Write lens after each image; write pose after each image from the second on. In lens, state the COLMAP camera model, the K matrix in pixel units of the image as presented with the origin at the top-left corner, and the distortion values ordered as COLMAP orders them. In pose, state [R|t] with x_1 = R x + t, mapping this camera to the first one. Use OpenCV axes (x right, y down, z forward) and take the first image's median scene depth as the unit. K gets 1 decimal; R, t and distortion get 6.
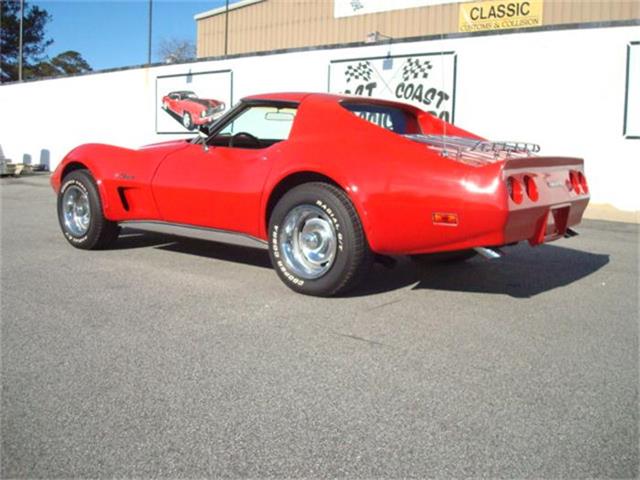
lens RADIAL K [[653.8, 0, 320.0], [0, 653.8, 240.0], [0, 0, 1]] dist [-0.087595, -0.059215]
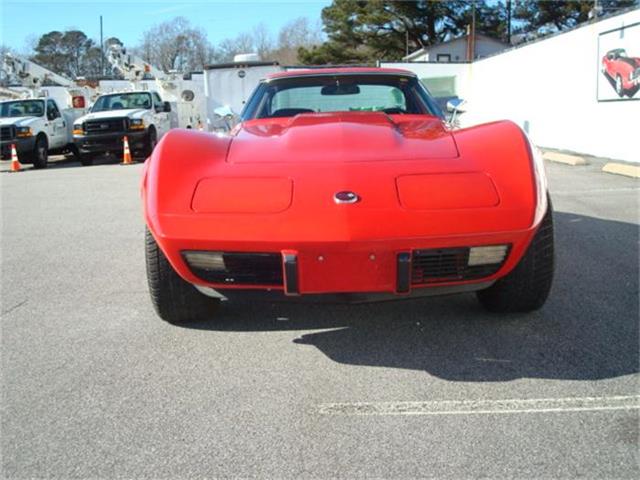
lens RADIAL K [[744.9, 0, 325.4], [0, 744.9, 252.5], [0, 0, 1]] dist [-0.068541, -0.047477]
pose [[0.622497, 0.108990, -0.774995, 0.393712], [-0.075625, 0.993998, 0.079046, -0.024935], [0.778959, 0.009403, 0.627004, 0.175126]]
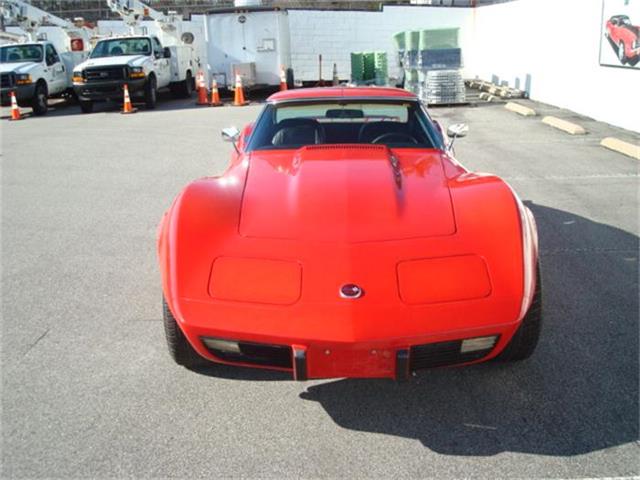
lens RADIAL K [[744.9, 0, 325.4], [0, 744.9, 252.5], [0, 0, 1]] dist [-0.068541, -0.047477]
pose [[0.622836, 0.192122, -0.758396, 0.401079], [-0.088234, 0.980444, 0.175911, -0.084738], [0.777361, -0.042647, 0.627608, 0.158942]]
